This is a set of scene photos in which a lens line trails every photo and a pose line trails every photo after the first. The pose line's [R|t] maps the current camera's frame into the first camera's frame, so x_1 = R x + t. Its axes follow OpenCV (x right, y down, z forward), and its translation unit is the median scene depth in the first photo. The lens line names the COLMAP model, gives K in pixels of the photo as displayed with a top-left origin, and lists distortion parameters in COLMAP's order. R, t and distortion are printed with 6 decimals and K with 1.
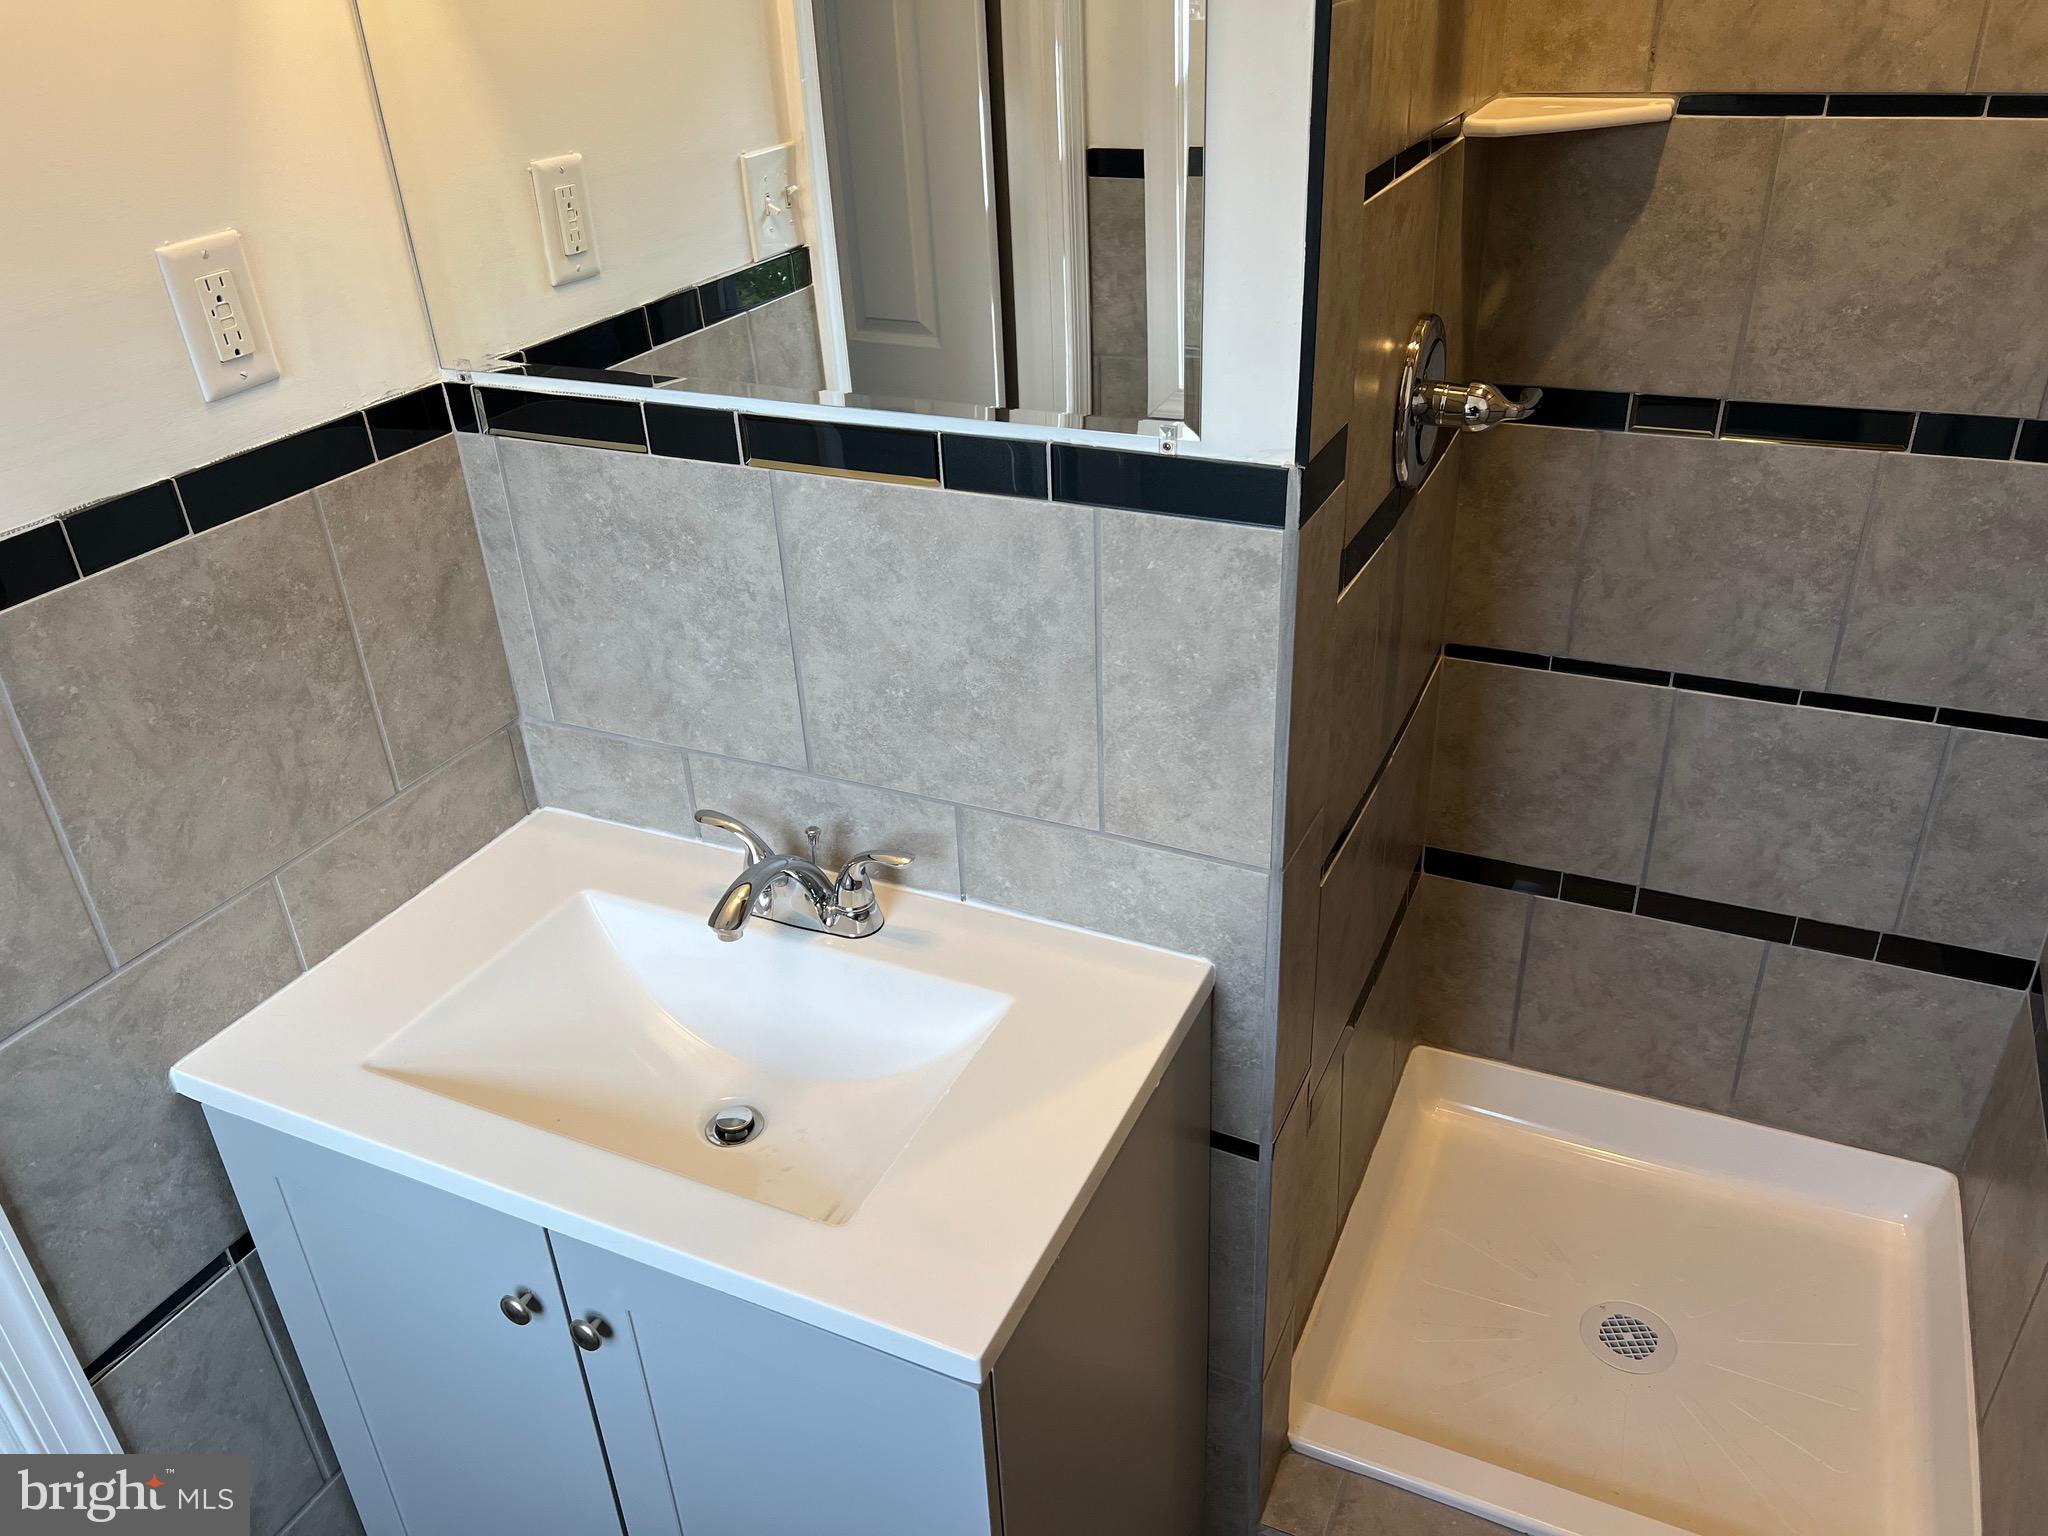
lens RADIAL K [[1537.8, 0, 1006.2], [0, 1537.8, 789.2], [0, 0, 1]] dist [0.039637, -0.052743]
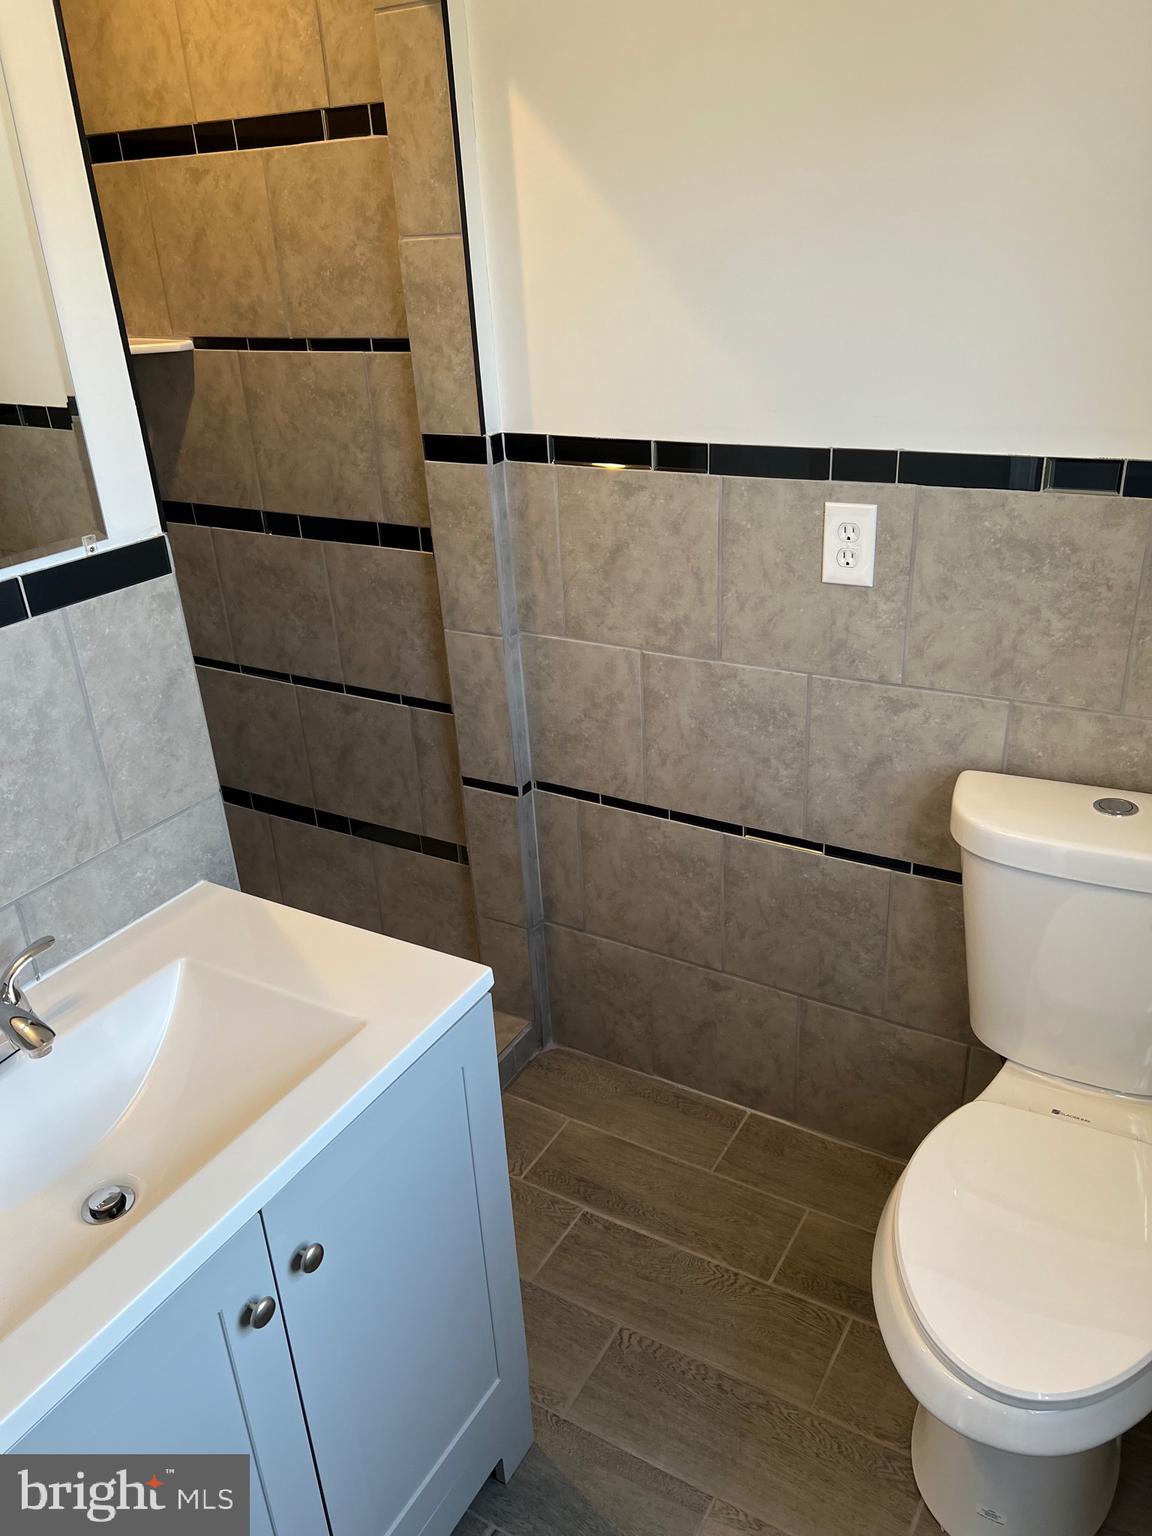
lens RADIAL K [[1153.4, 0, 577.9], [0, 1153.4, 748.5], [0, 0, 1]] dist [0.039637, -0.052743]
pose [[0.082399, -0.369371, 0.925622, -0.869574], [0.533678, 0.800742, 0.272030, -0.108084], [-0.841664, 0.471569, 0.263105, 0.351535]]
